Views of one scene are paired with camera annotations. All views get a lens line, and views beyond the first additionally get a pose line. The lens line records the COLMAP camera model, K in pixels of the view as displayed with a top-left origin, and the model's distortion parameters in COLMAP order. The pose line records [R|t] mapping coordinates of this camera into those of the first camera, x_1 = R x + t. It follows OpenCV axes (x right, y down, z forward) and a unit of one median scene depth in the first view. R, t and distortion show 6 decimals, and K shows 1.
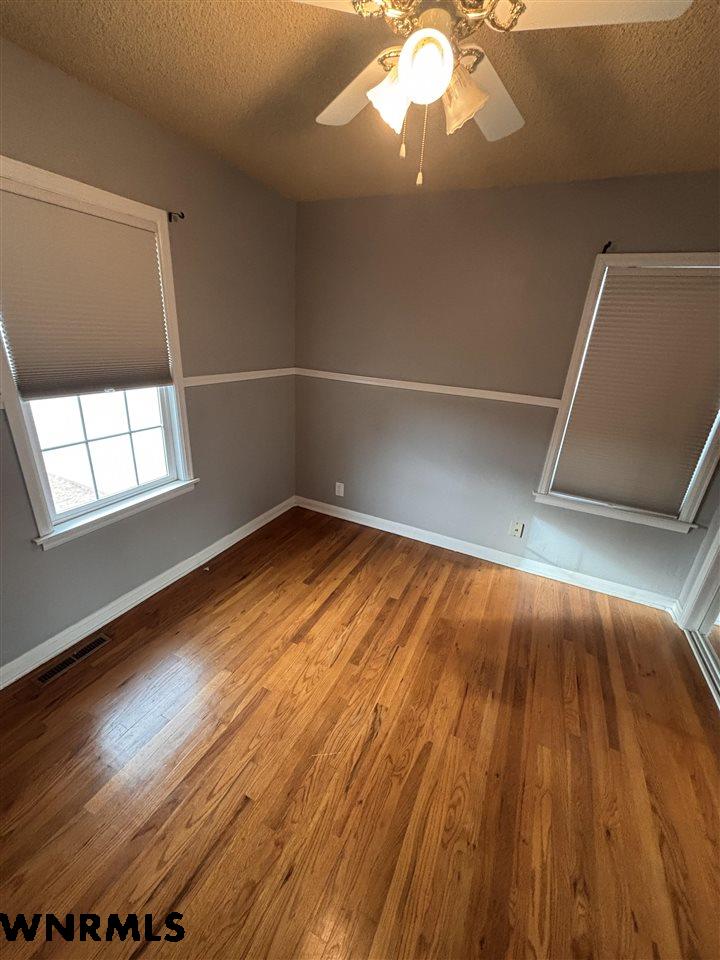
lens RADIAL K [[385.9, 0, 357.2], [0, 385.9, 476.5], [0, 0, 1]] dist [0.001809, 0.001406]
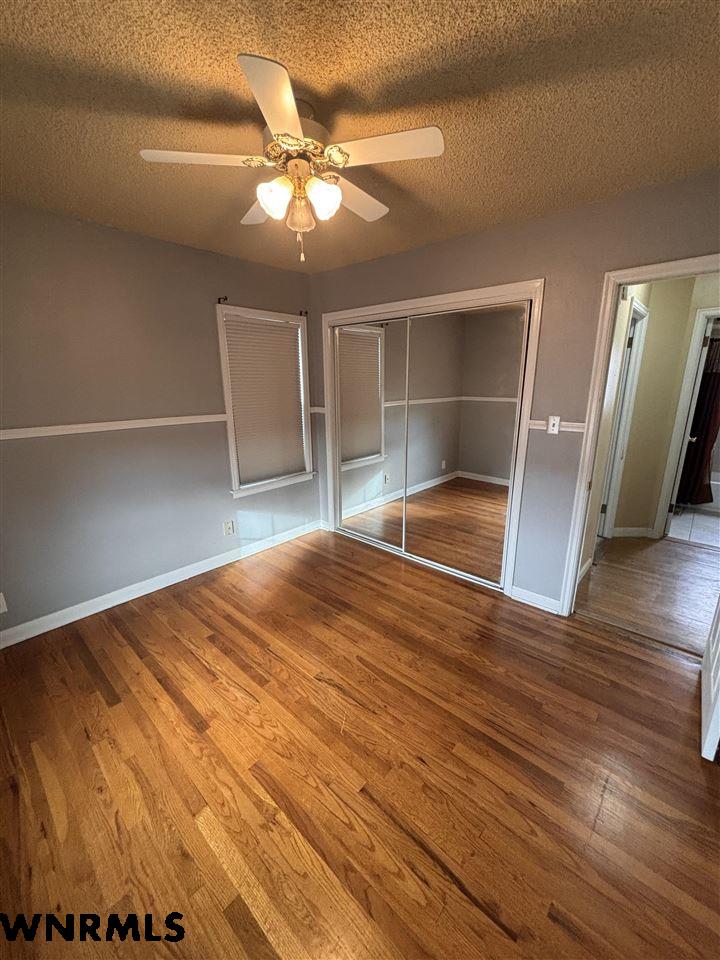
lens RADIAL K [[385.9, 0, 350.1], [0, 385.9, 480.7], [0, 0, 1]] dist [0.001809, 0.001406]
pose [[0.308466, -0.311829, 0.898672, -0.657384], [0.370858, 0.909408, 0.188259, -0.105063], [-0.875964, 0.275208, 0.396166, 0.246588]]
